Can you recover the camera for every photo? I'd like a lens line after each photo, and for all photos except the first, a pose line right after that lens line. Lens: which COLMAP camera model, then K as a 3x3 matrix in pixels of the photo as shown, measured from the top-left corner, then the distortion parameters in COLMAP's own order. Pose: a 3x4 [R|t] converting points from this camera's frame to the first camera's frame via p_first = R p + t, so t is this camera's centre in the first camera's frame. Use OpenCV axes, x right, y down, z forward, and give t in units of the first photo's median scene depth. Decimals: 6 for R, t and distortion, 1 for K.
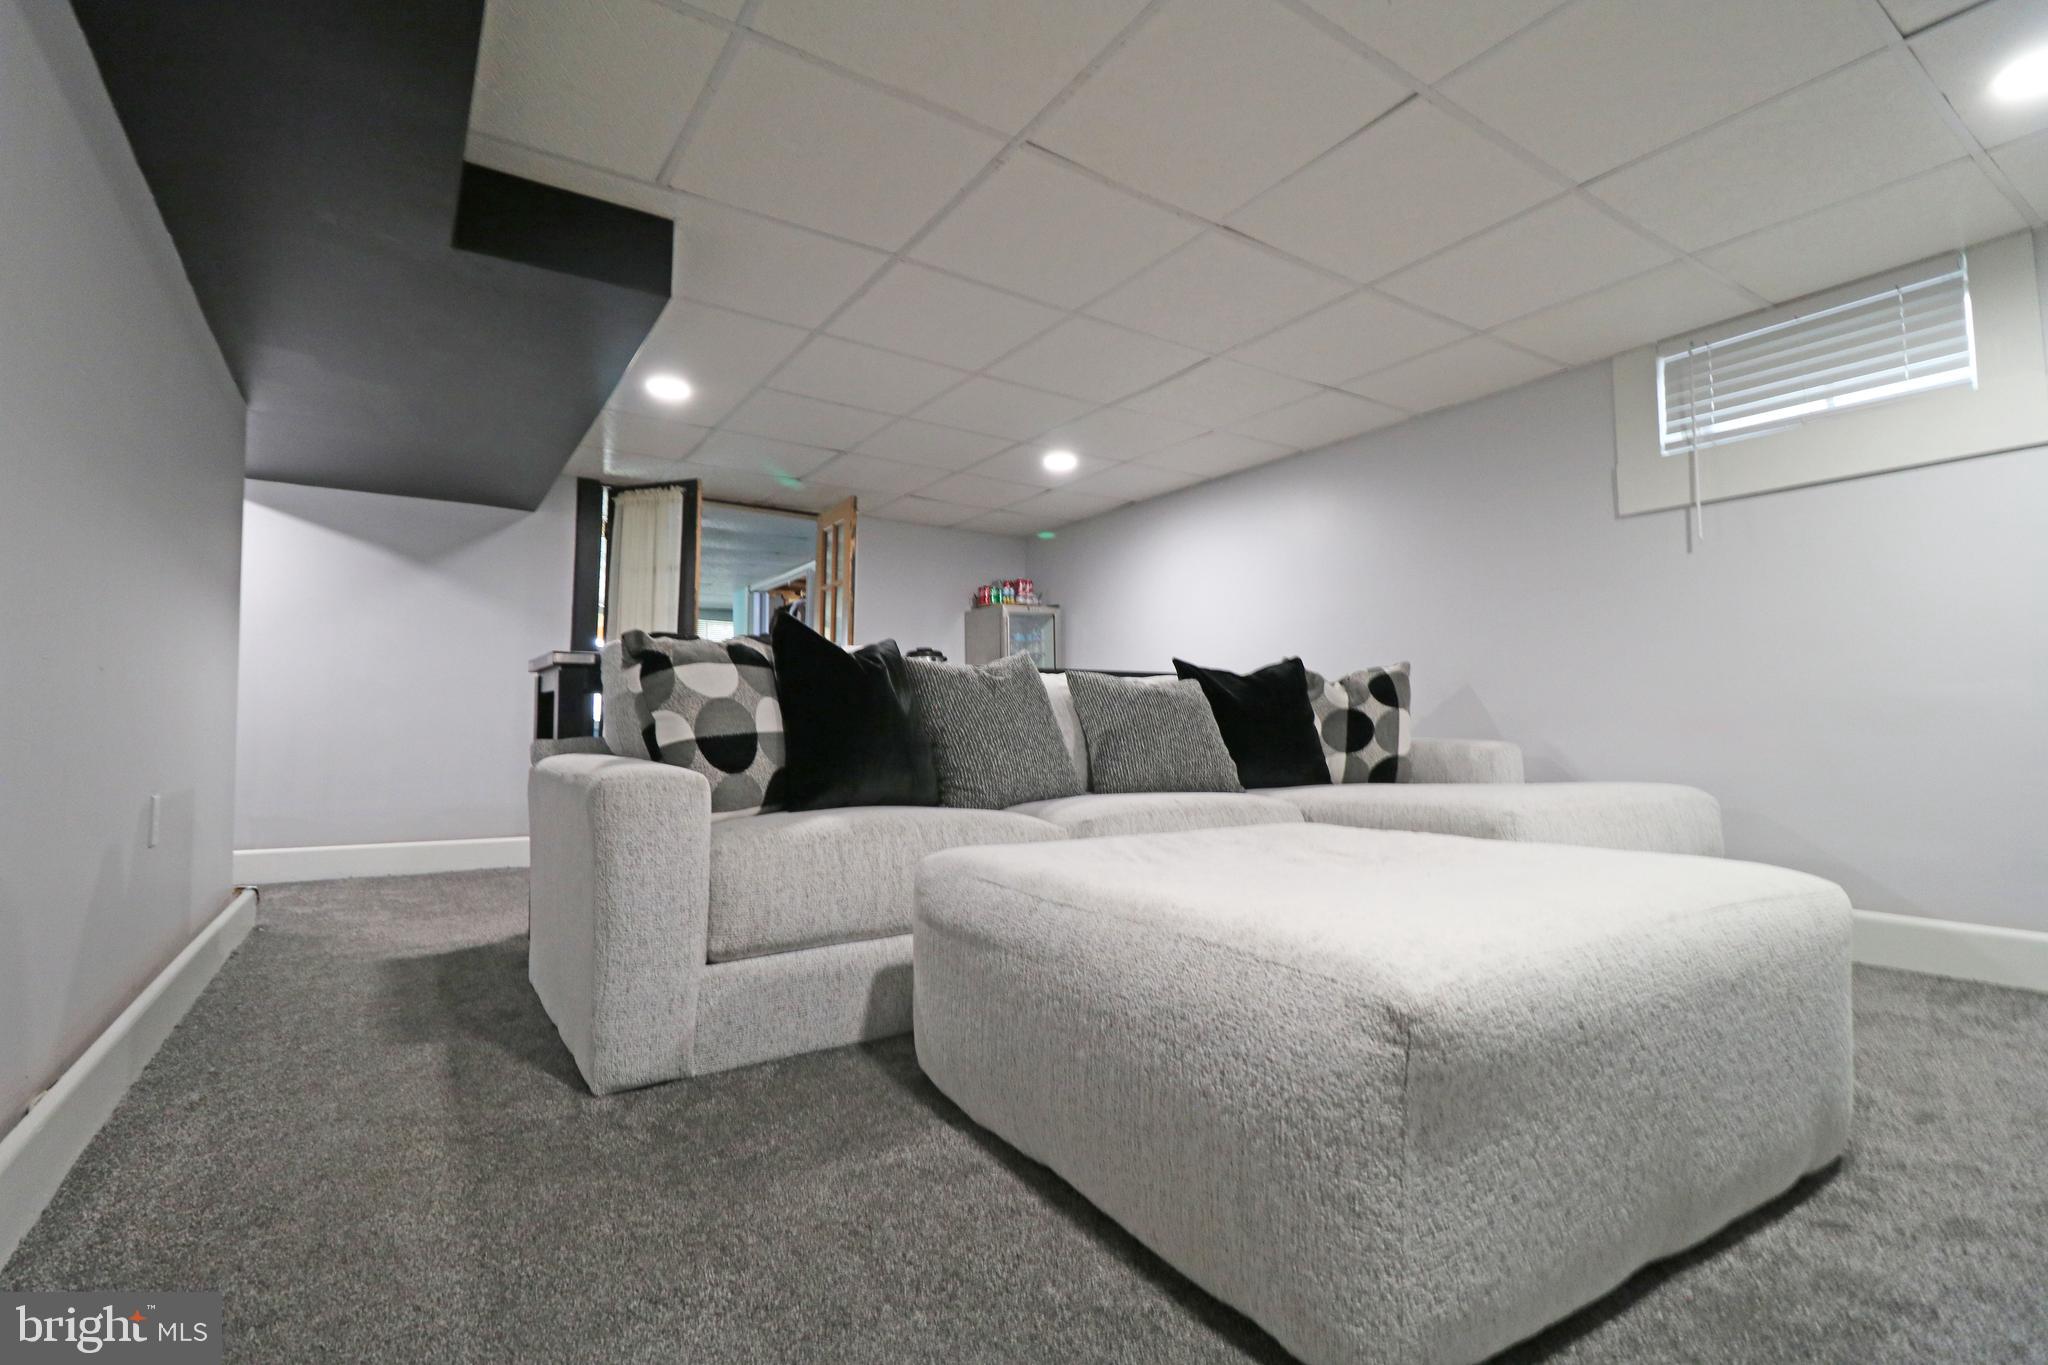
lens RADIAL K [[955.0, 0, 1044.2], [0, 955.0, 671.3], [0, 0, 1]] dist [0.000715, -0.011538]
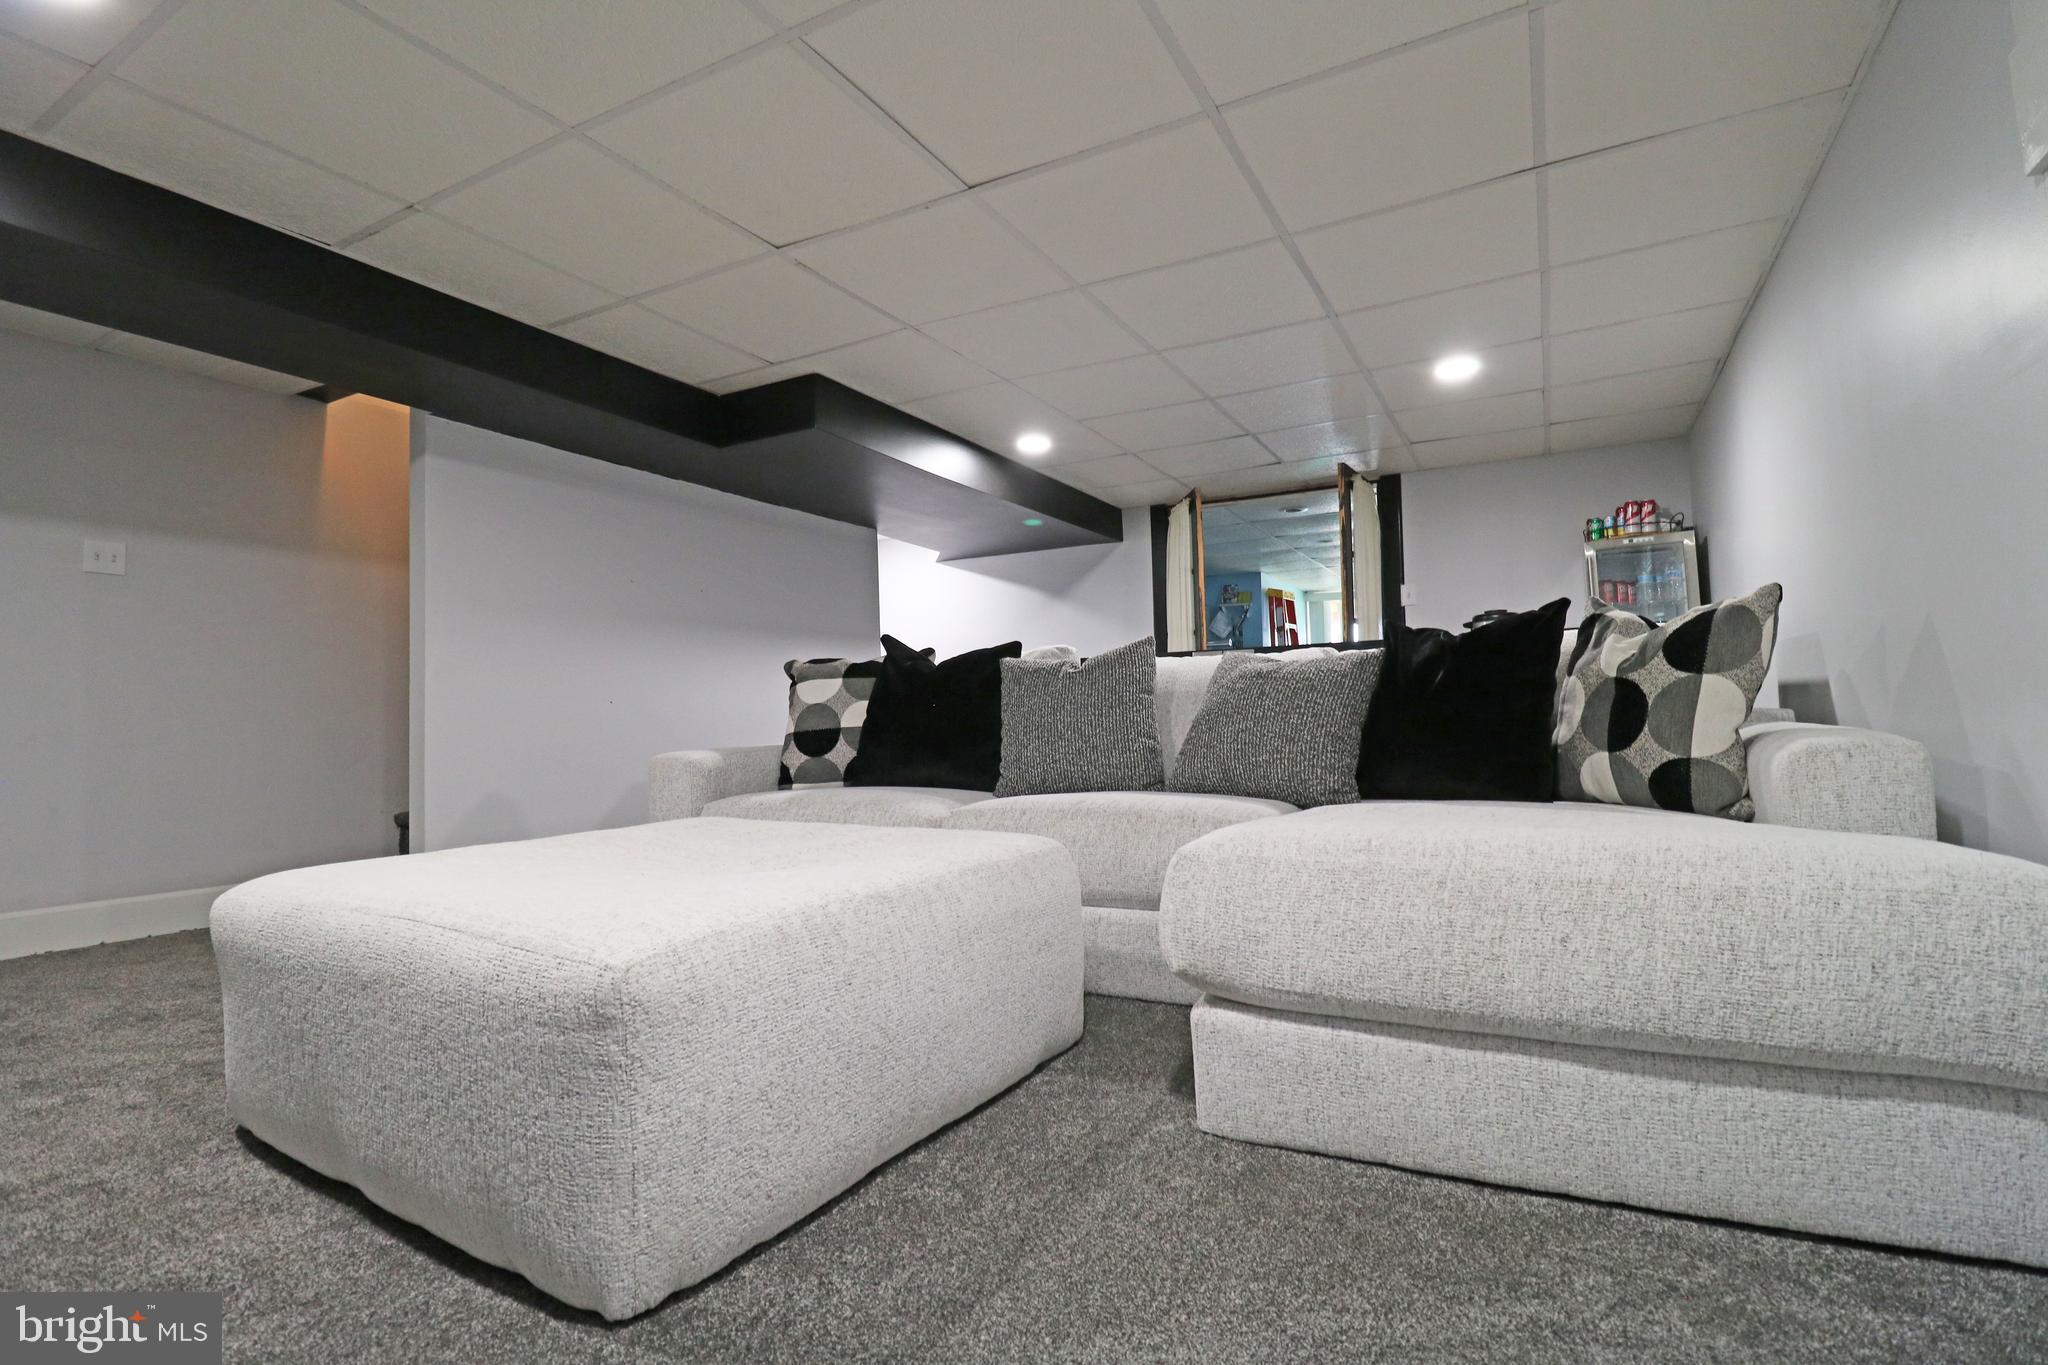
lens RADIAL K [[955.0, 0, 1044.2], [0, 955.0, 671.3], [0, 0, 1]] dist [0.000715, -0.011538]
pose [[0.456247, -0.047502, -0.888585, 0.693222], [0.076673, 0.996959, -0.013927, 0.016468], [0.886544, -0.061776, 0.458501, 0.415989]]
